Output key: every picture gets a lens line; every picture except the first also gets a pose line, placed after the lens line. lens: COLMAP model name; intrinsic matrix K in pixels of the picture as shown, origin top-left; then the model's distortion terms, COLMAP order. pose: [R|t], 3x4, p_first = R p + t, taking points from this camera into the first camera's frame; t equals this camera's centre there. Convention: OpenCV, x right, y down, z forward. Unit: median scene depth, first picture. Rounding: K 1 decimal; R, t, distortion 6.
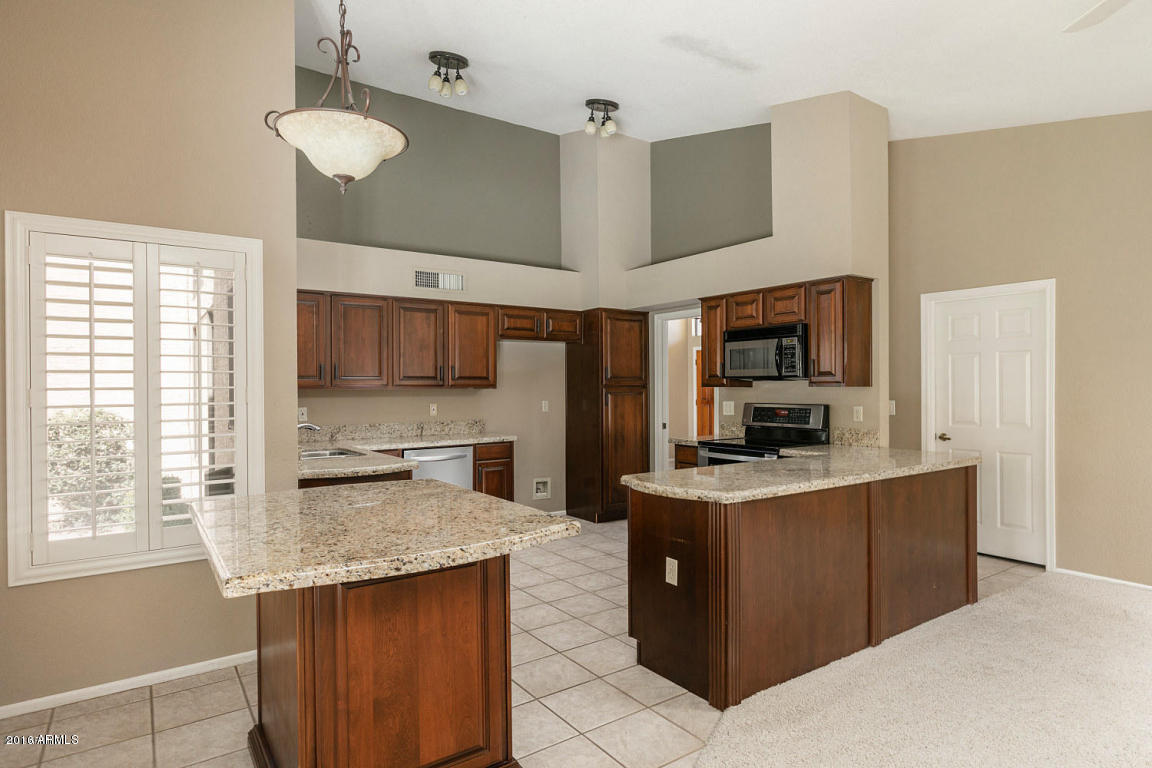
lens RADIAL K [[635.7, 0, 583.5], [0, 635.7, 392.4], [0, 0, 1]] dist [-0.004880, 0.002935]
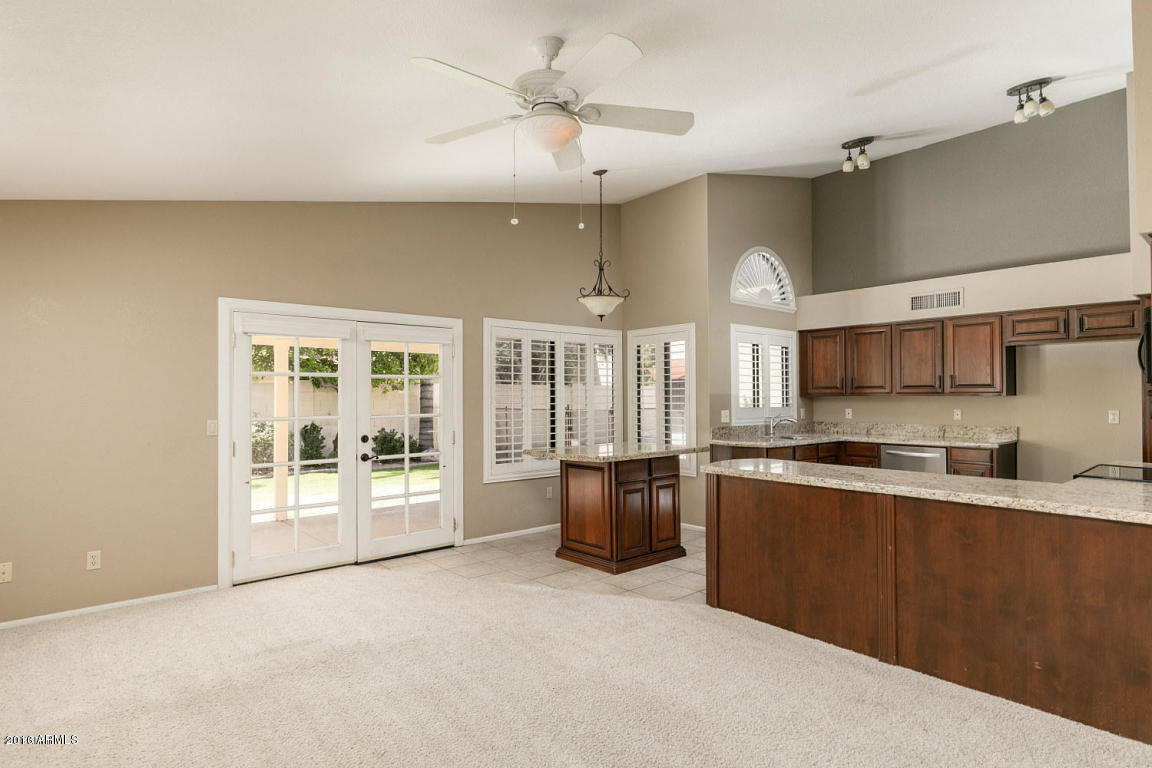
lens RADIAL K [[635.7, 0, 582.3], [0, 635.7, 383.4], [0, 0, 1]] dist [-0.004880, 0.002935]
pose [[0.093972, -0.011903, -0.995504, 0.832181], [-0.002562, 0.999922, -0.012198, -0.012325], [0.995572, 0.003697, 0.093935, 0.260823]]
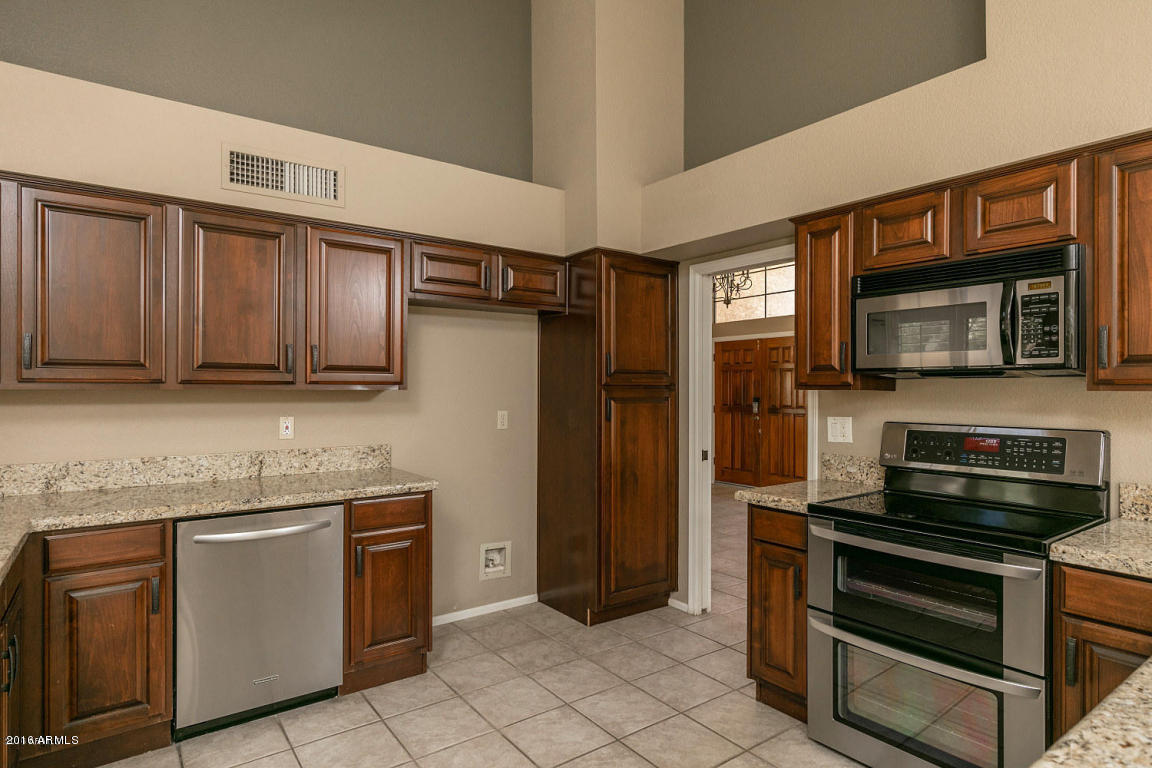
lens RADIAL K [[635.7, 0, 577.5], [0, 635.7, 387.9], [0, 0, 1]] dist [-0.004880, 0.002935]
pose [[0.999883, 0.007703, 0.013249, 0.001430], [-0.007582, 0.999930, -0.009113, -0.003703], [-0.013318, 0.009011, 0.999871, 0.481661]]
